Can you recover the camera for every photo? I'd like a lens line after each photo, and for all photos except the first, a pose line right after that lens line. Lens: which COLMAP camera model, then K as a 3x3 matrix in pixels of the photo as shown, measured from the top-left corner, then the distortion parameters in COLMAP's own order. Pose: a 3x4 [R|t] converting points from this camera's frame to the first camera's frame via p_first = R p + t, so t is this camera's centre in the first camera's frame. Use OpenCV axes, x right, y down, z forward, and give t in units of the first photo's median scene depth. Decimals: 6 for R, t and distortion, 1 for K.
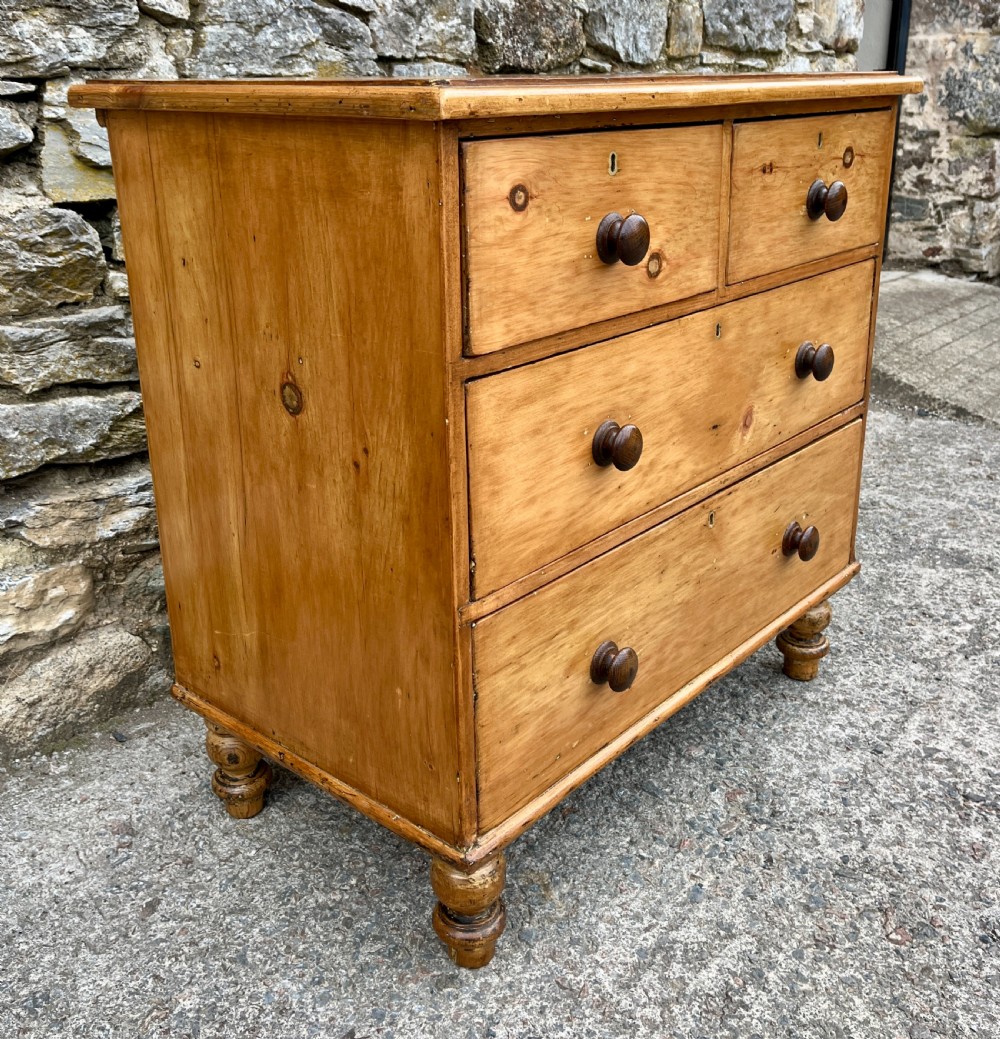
lens RADIAL K [[1096.1, 0, 490.2], [0, 1096.1, 446.2], [0, 0, 1]] dist [0.026616, 0.000000]
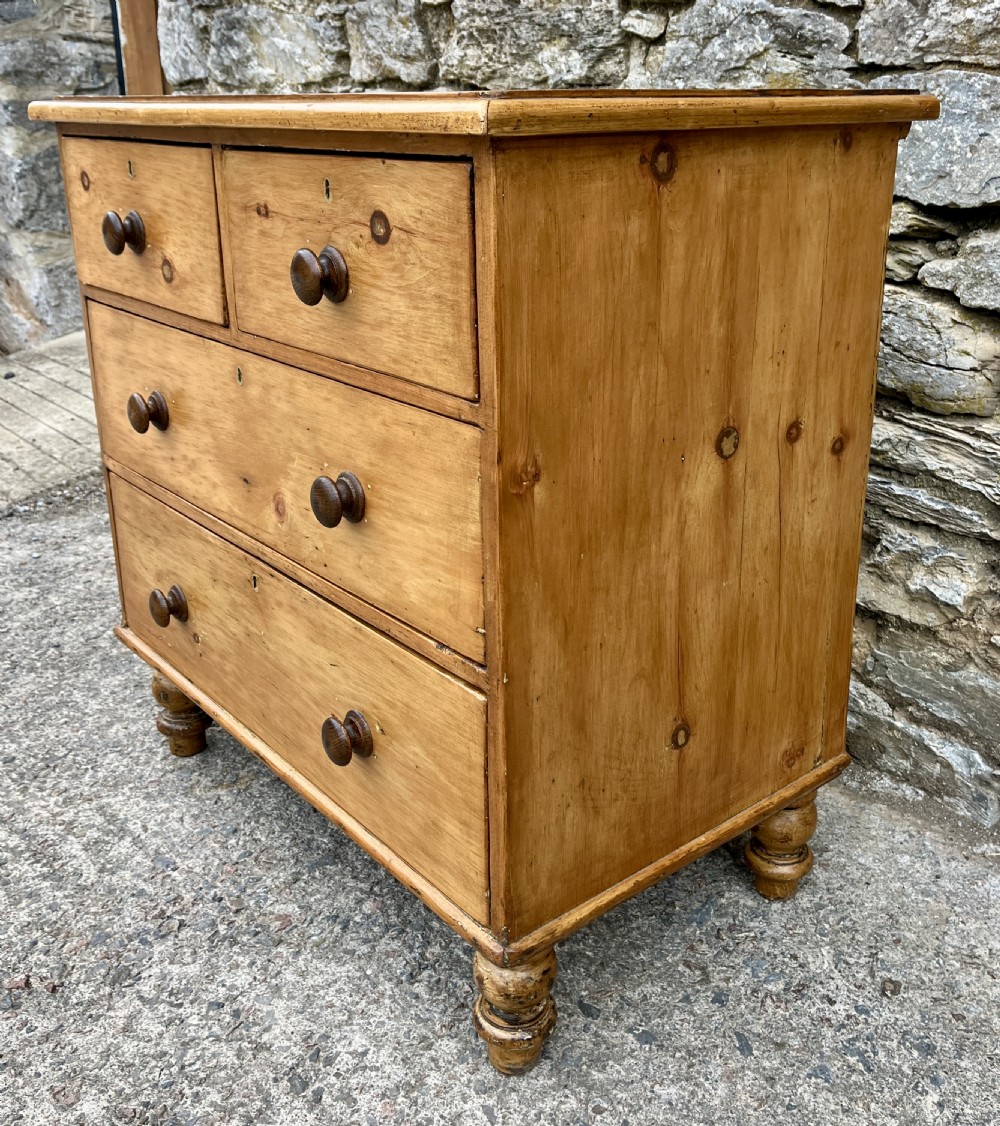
lens RADIAL K [[1150.4, 0, 545.6], [0, 1150.4, 499.3], [0, 0, 1]] dist [0.020026, 0.000000]
pose [[-0.137022, 0.336356, -0.931713, 1.123604], [-0.311113, 0.878377, 0.362854, -0.451381], [0.940443, 0.339587, -0.015712, 1.315796]]
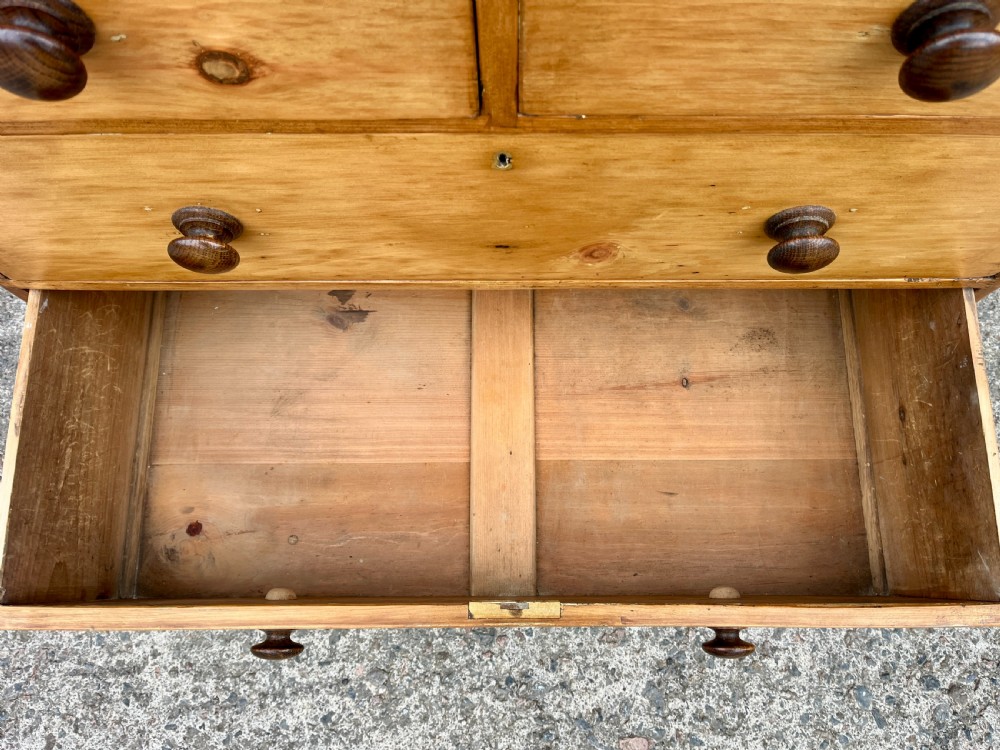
lens RADIAL K [[755.0, 0, 507.1], [0, 755.0, 370.3], [0, 0, 1]] dist [0.021918, -0.036609]
pose [[0.664328, 0.719418, -0.202746, 0.370640], [-0.246986, 0.467309, 0.848894, -0.389765], [0.705454, -0.513868, 0.488133, 0.775602]]
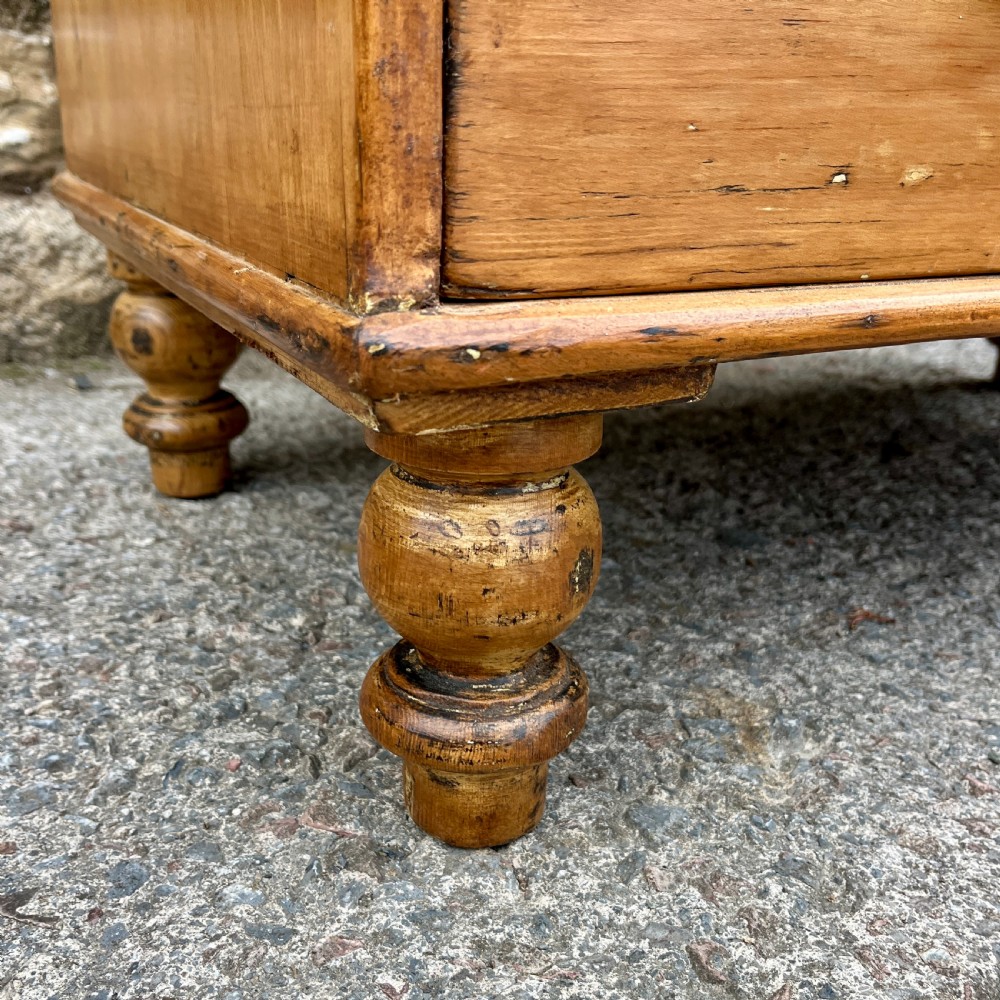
lens RADIAL K [[1128.2, 0, 489.7], [0, 1128.2, 567.4], [0, 0, 1]] dist [0.007014, 0.000000]
pose [[0.930144, 0.185500, -0.316893, 0.082944], [-0.161742, 0.981759, 0.099945, 0.346552], [0.329652, -0.041709, 0.943181, 0.669788]]
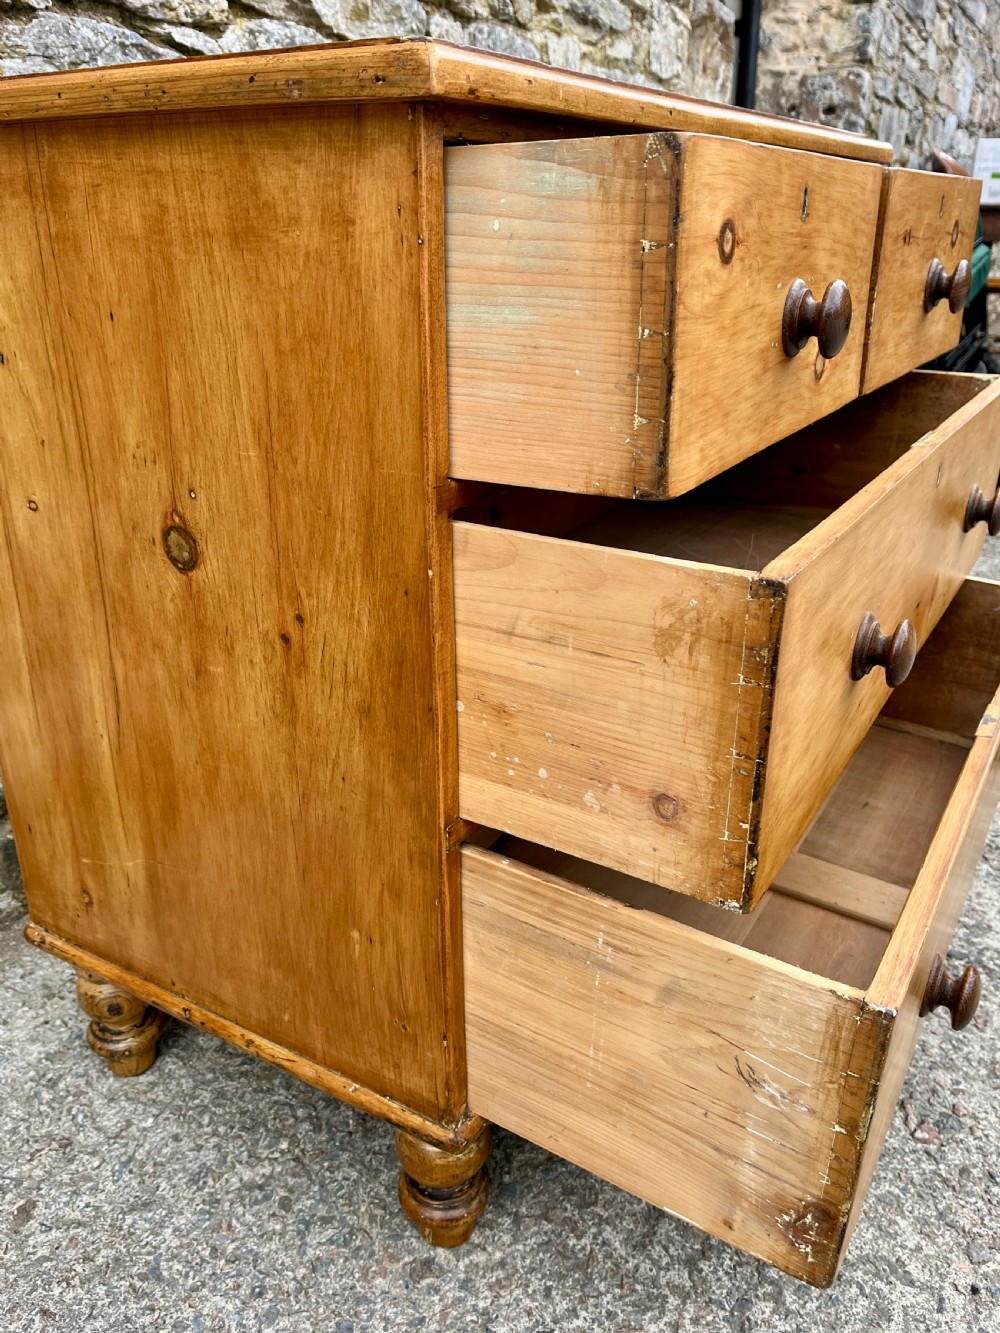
lens RADIAL K [[1064.4, 0, 494.9], [0, 1064.4, 664.3], [0, 0, 1]] dist [0.042336, -0.072617]
pose [[0.985146, -0.058425, 0.161474, -0.084418], [0.046209, 0.995850, 0.078404, -0.011973], [-0.165384, -0.069778, 0.983758, 0.244711]]
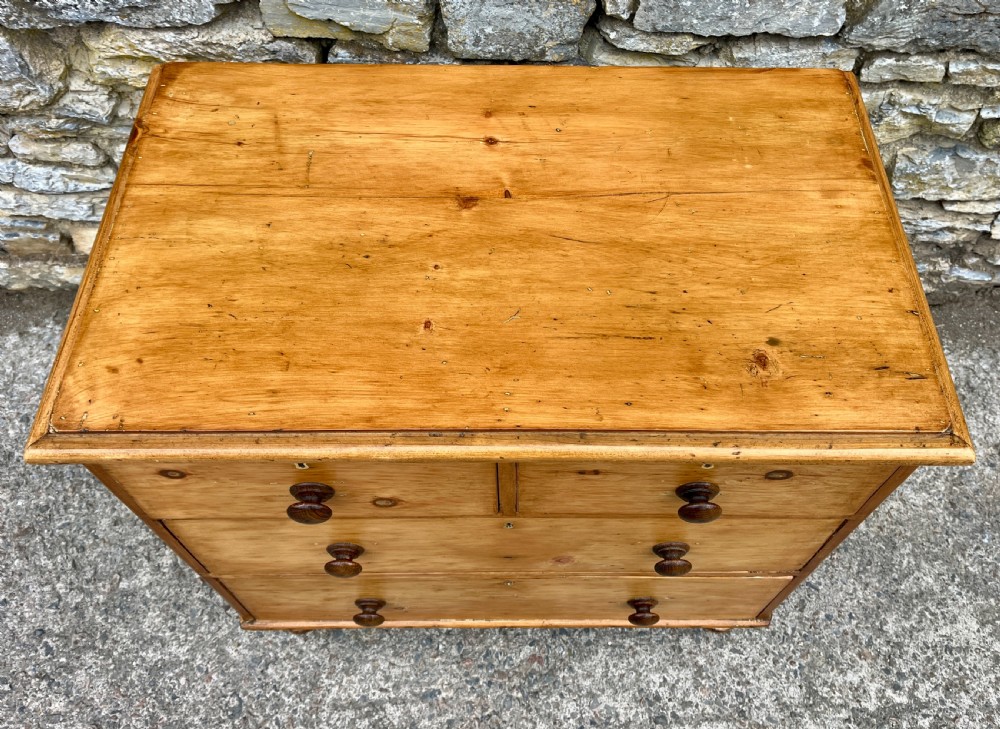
lens RADIAL K [[830.0, 0, 522.8], [0, 830.0, 330.7], [0, 0, 1]] dist [0.064543, -0.096293]
pose [[0.669352, 0.637867, -0.380911, 0.418875], [-0.259608, 0.681196, 0.684526, -0.832018], [0.696112, -0.359302, 0.621555, 0.572034]]
